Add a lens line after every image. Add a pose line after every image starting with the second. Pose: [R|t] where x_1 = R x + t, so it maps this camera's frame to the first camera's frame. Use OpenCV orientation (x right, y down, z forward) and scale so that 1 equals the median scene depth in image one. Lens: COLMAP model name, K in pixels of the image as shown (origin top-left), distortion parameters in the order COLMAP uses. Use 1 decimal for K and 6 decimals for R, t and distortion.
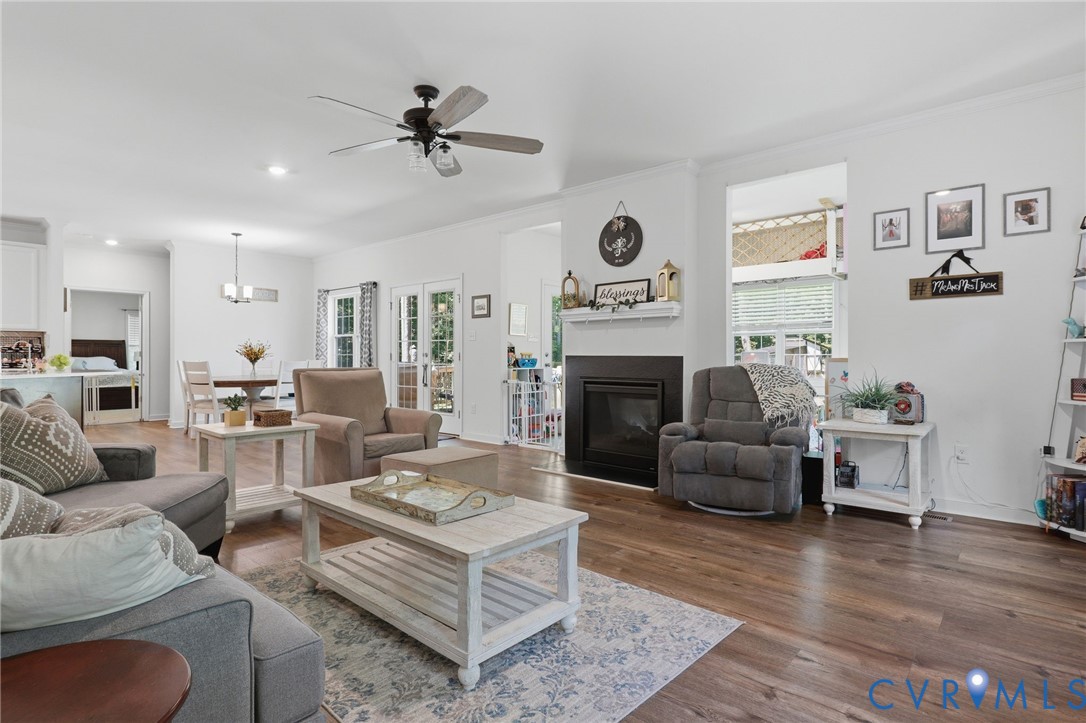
lens RADIAL K [[564.0, 0, 548.4], [0, 564.0, 355.1], [0, 0, 1]] dist [0.005297, 0.000317]
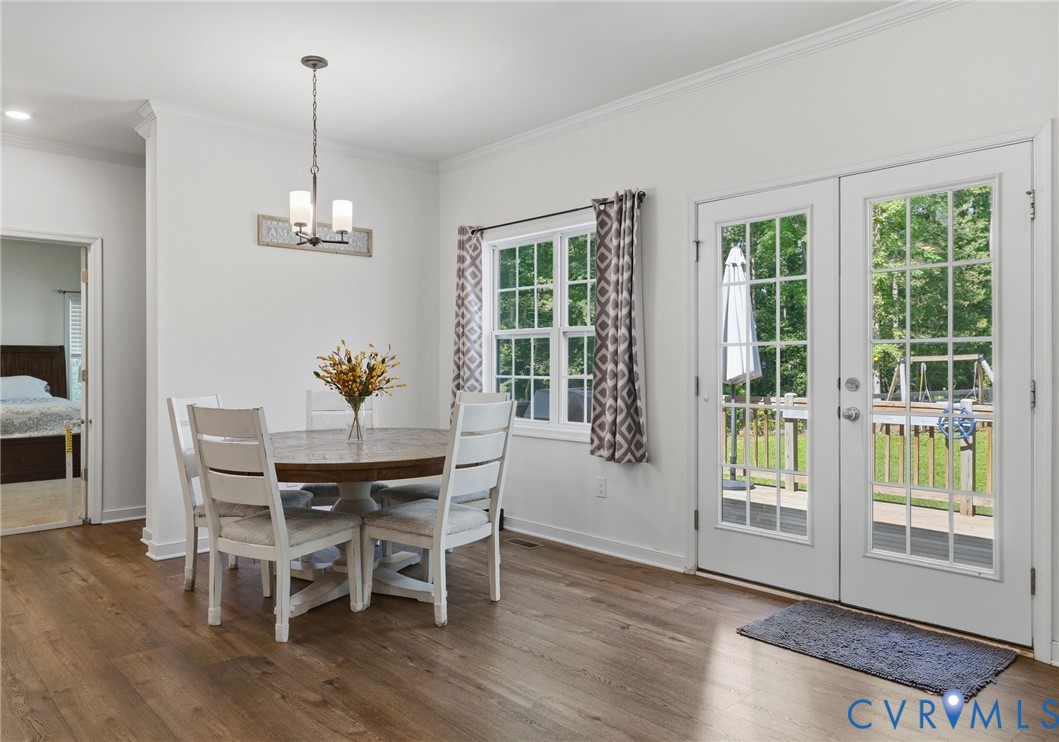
lens RADIAL K [[760.3, 0, 525.2], [0, 760.3, 371.2], [0, 0, 1]] dist [-0.003579, 0.001183]
pose [[0.993883, -0.000108, -0.110435, -0.301859], [0.001068, 0.999962, 0.008638, -0.010184], [0.110430, -0.008703, 0.993846, 0.432829]]
